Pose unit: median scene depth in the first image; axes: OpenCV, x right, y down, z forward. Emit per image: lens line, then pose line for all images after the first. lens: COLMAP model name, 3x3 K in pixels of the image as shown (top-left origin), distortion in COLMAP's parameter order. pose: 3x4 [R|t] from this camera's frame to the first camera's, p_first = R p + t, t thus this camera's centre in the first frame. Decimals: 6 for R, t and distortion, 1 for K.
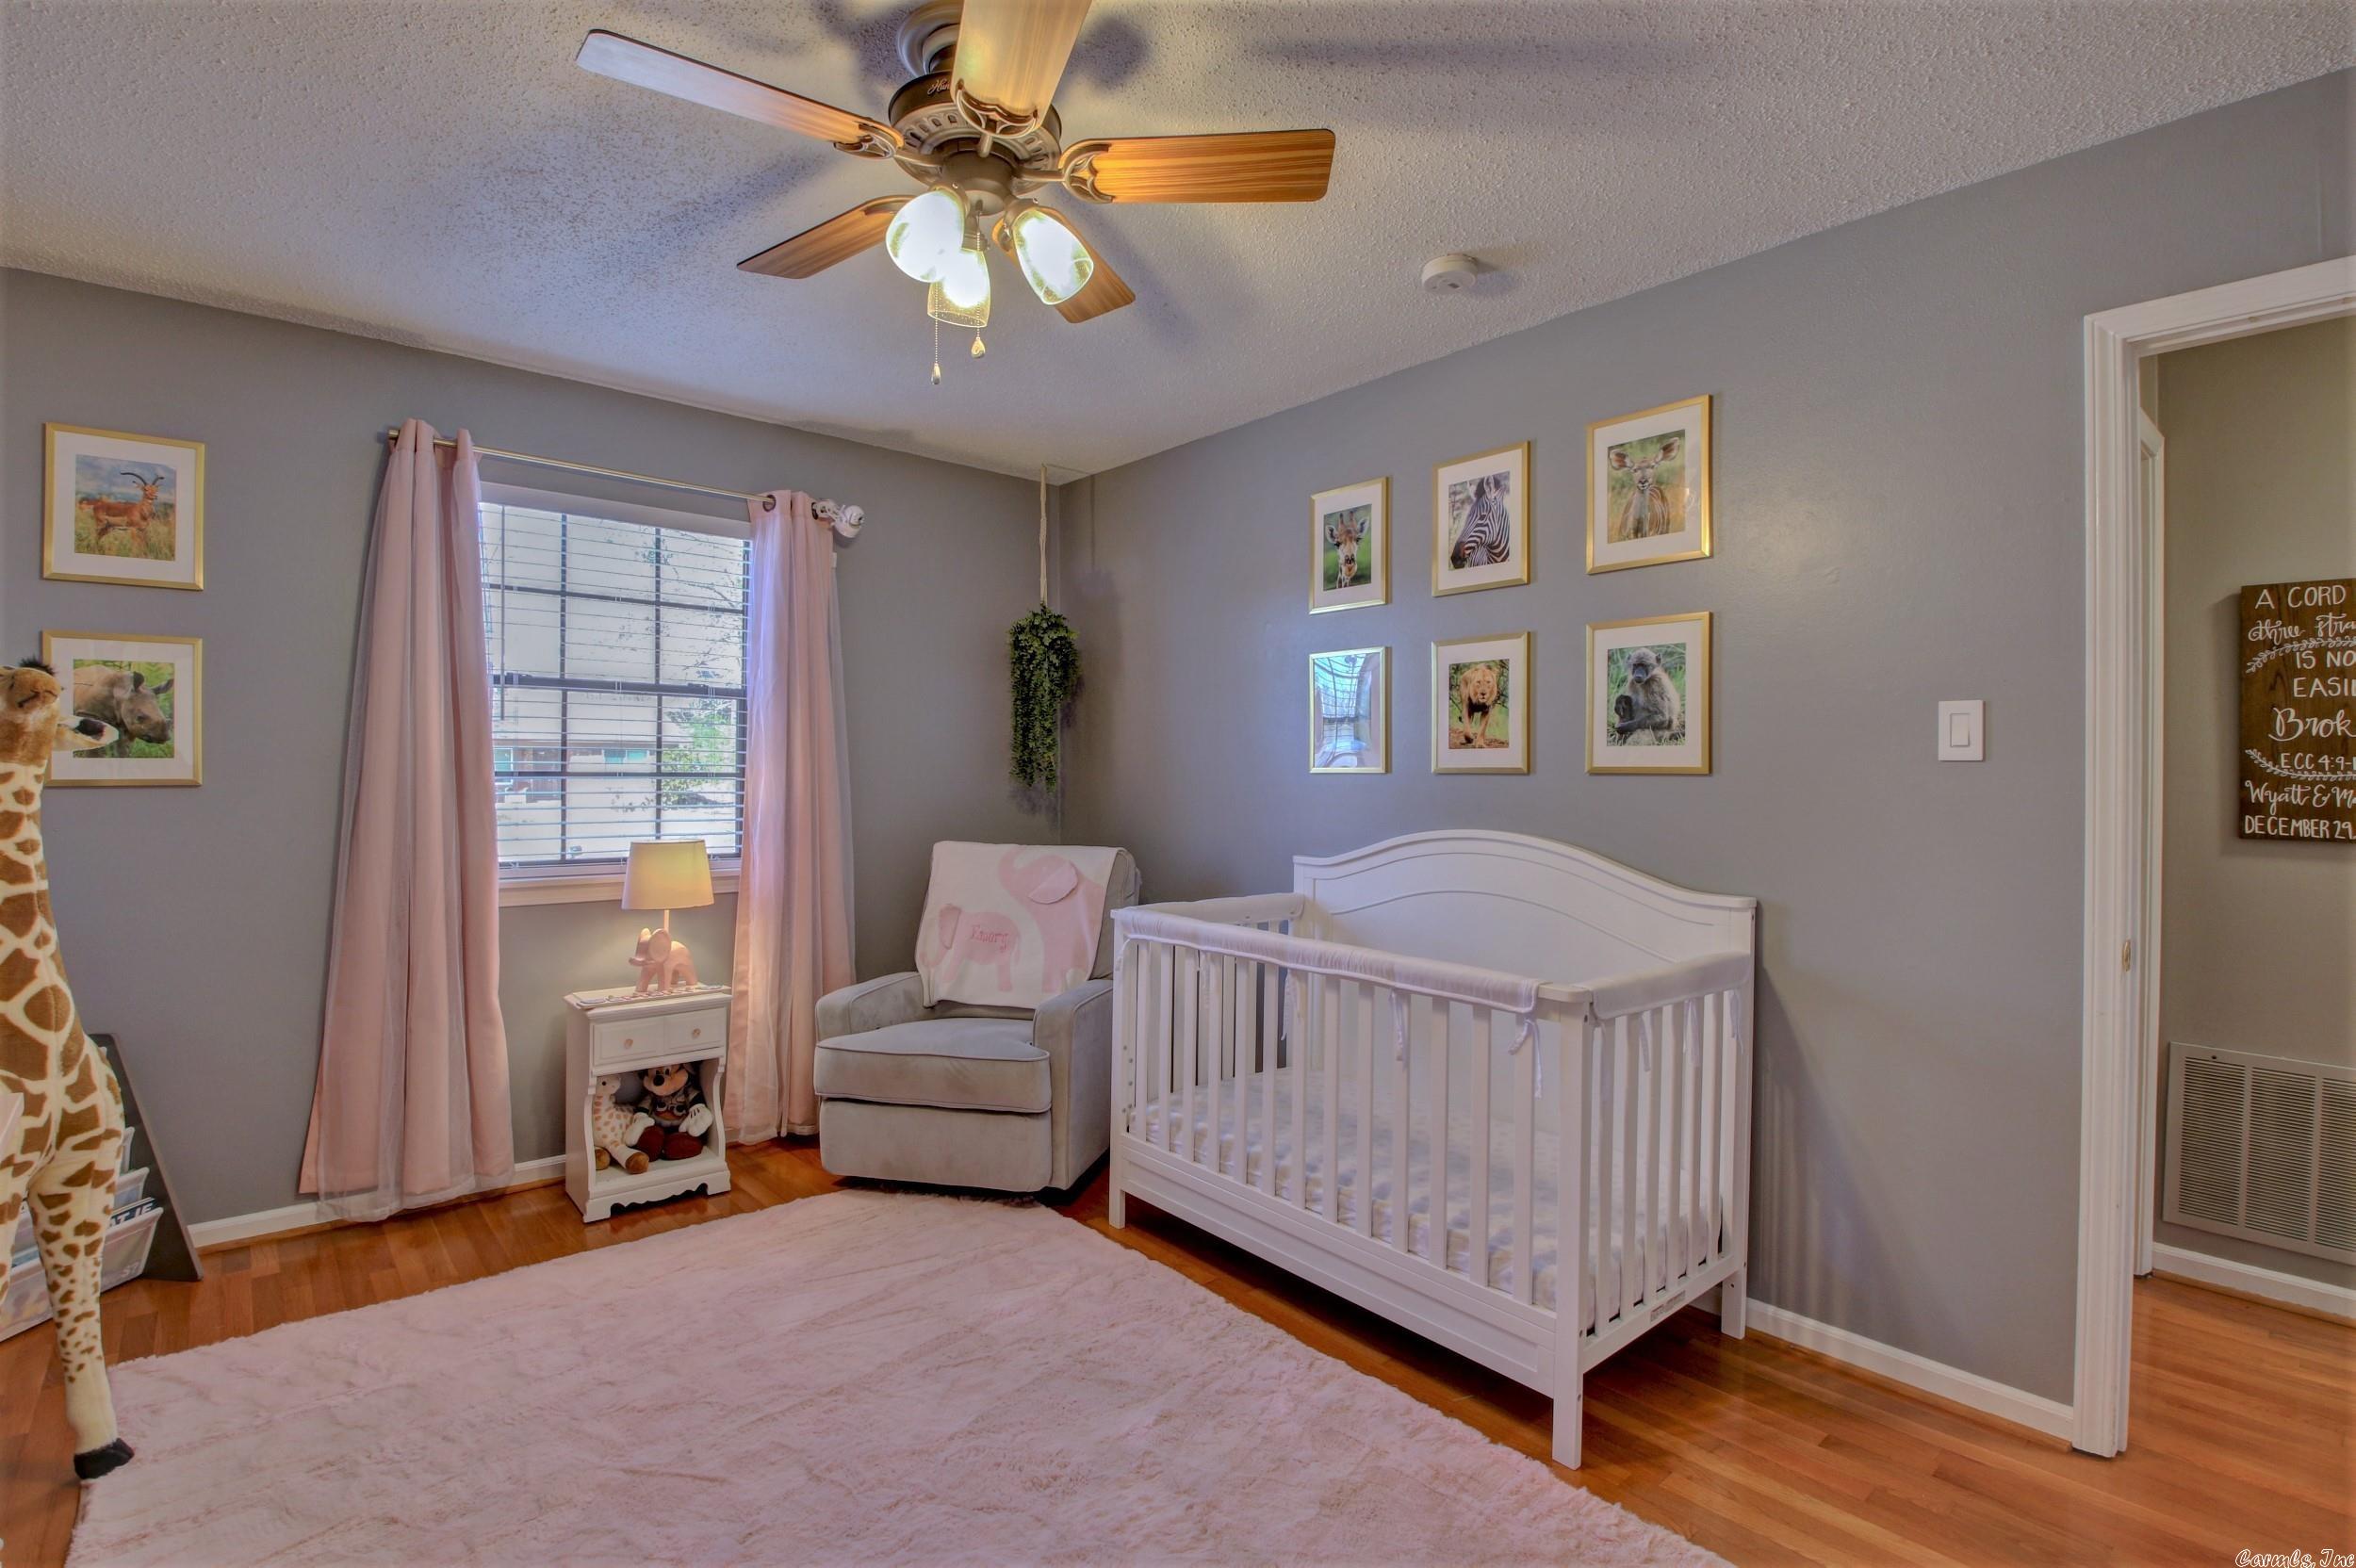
lens RADIAL K [[1091.8, 0, 1176.0], [0, 1091.8, 772.3], [0, 0, 1]] dist [0.025703, -0.030622]
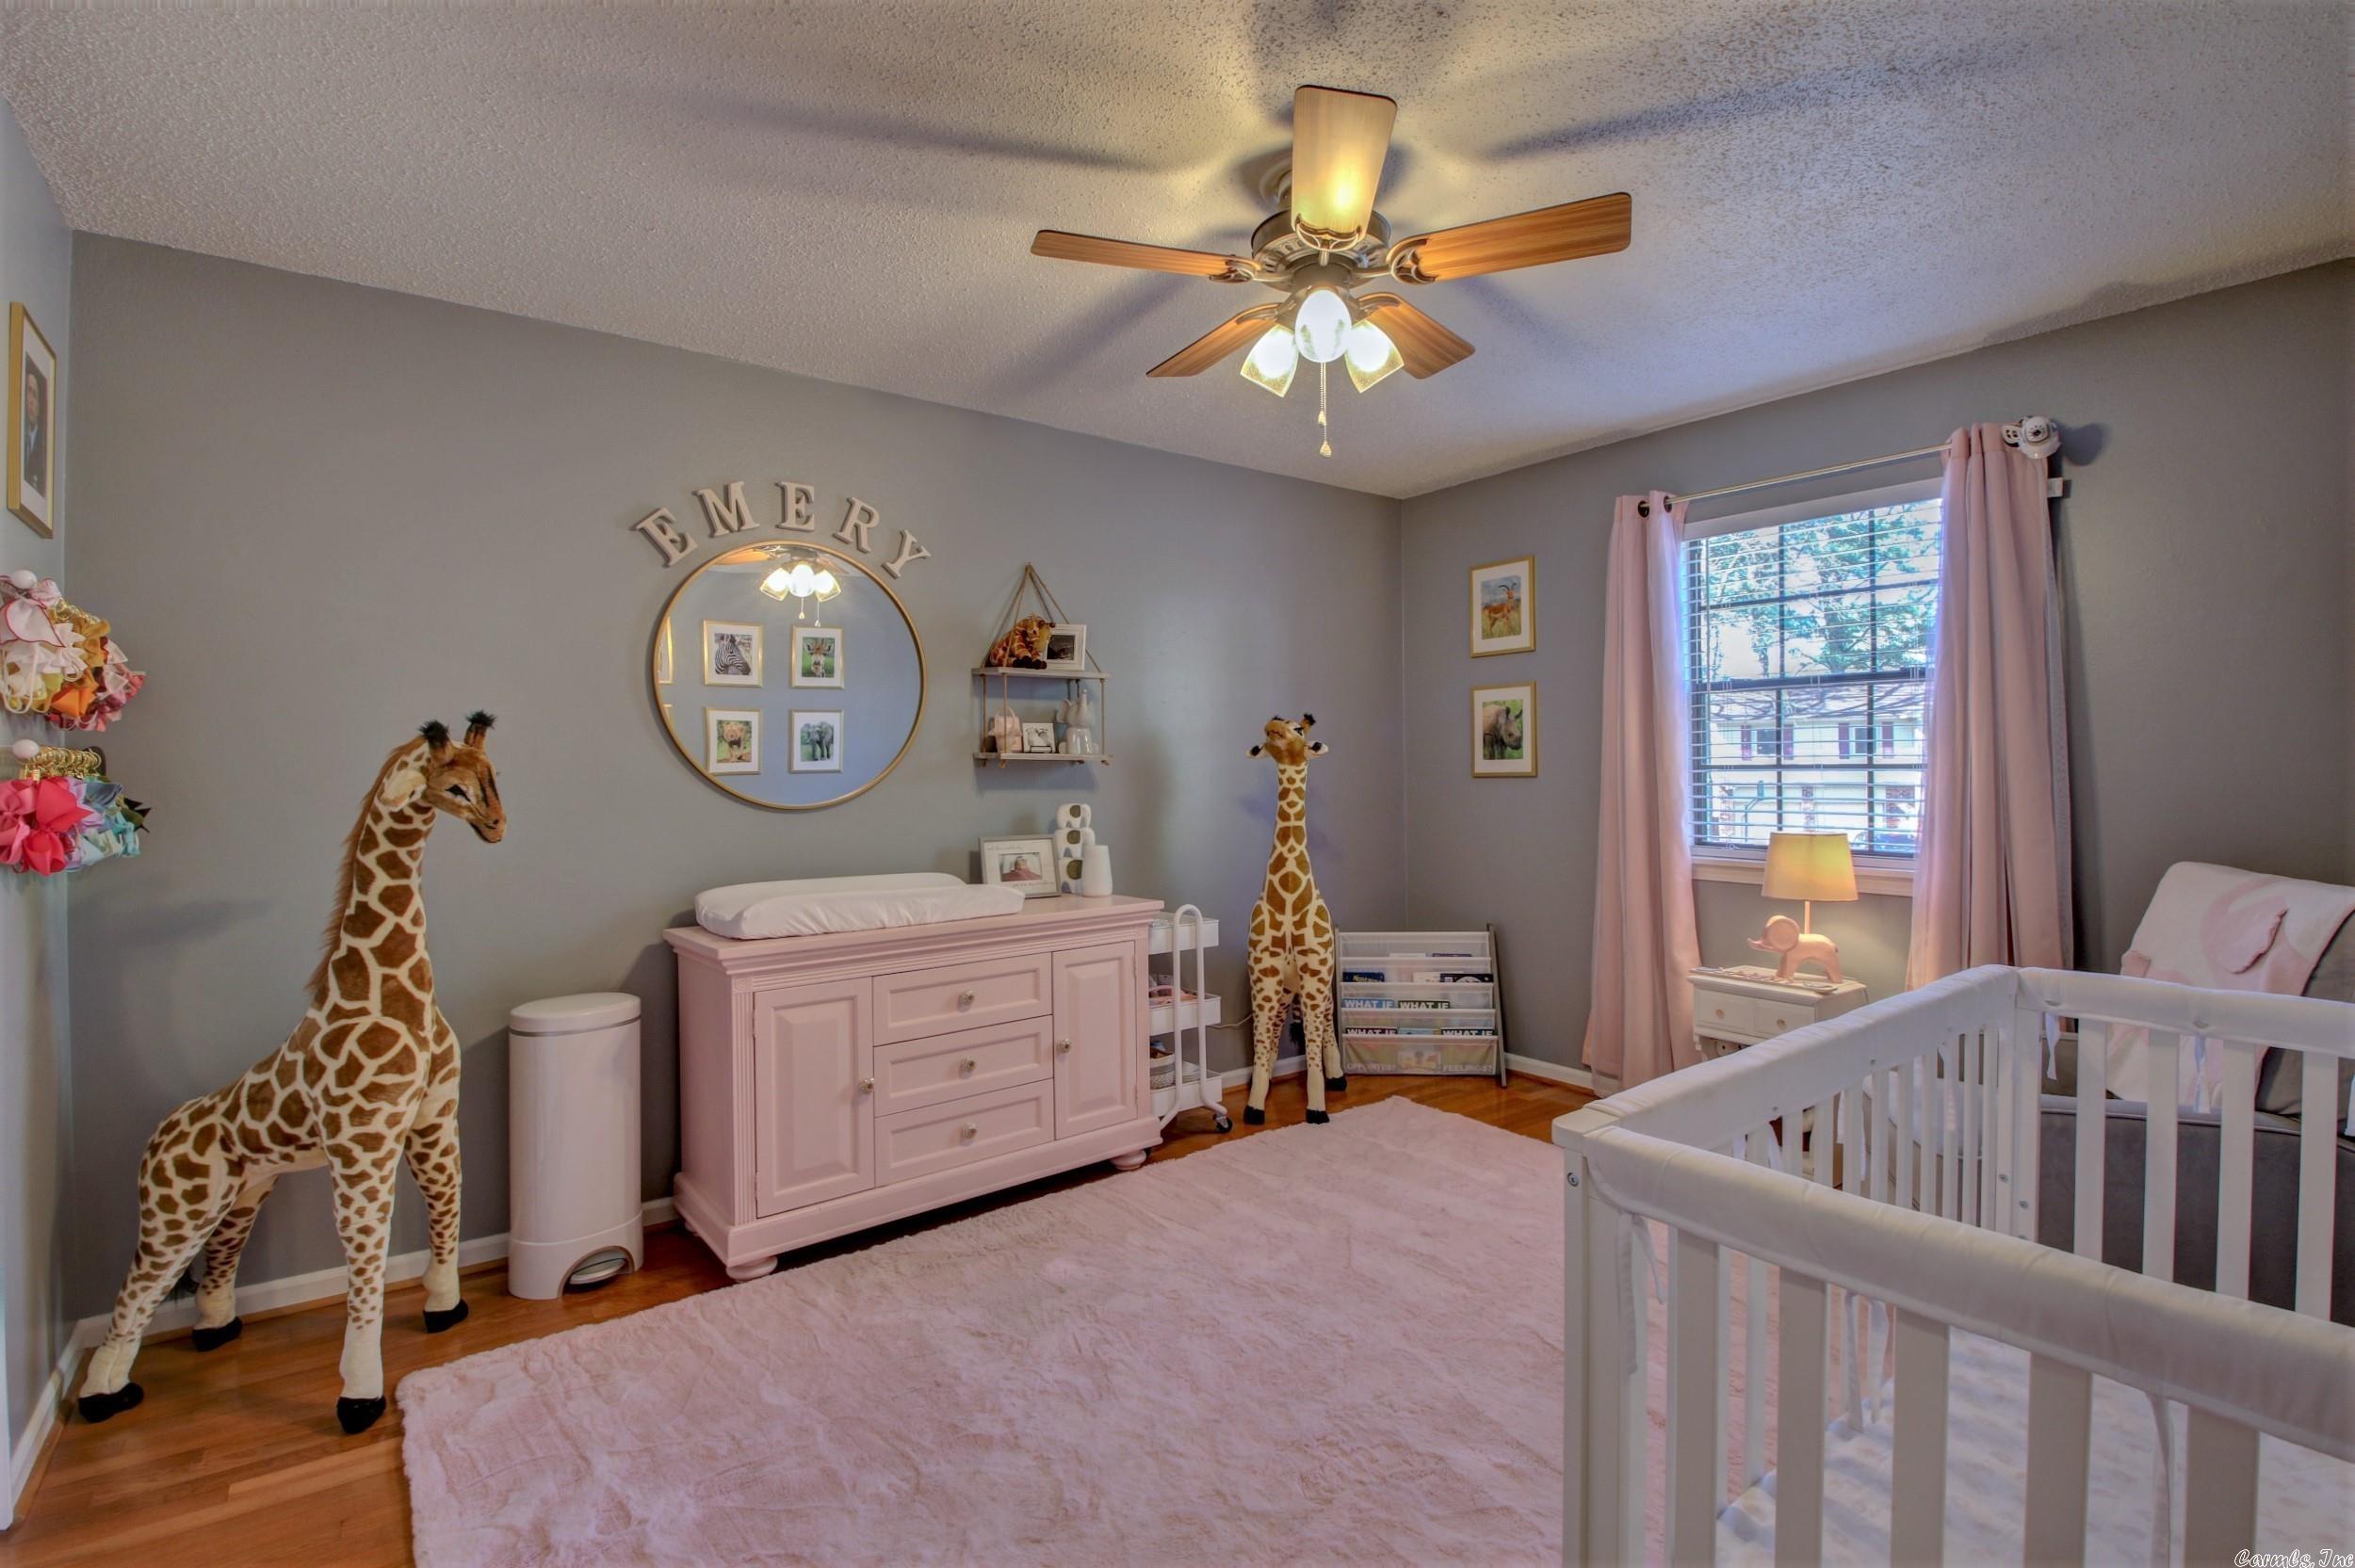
lens RADIAL K [[1091.2, 0, 1175.5], [0, 1091.2, 772.3], [0, 0, 1]] dist [0.025703, -0.030622]
pose [[-0.066700, -0.002790, -0.997769, 0.704216], [0.006314, 0.999975, -0.003218, 0.008487], [0.997753, -0.006514, -0.066681, 0.606679]]
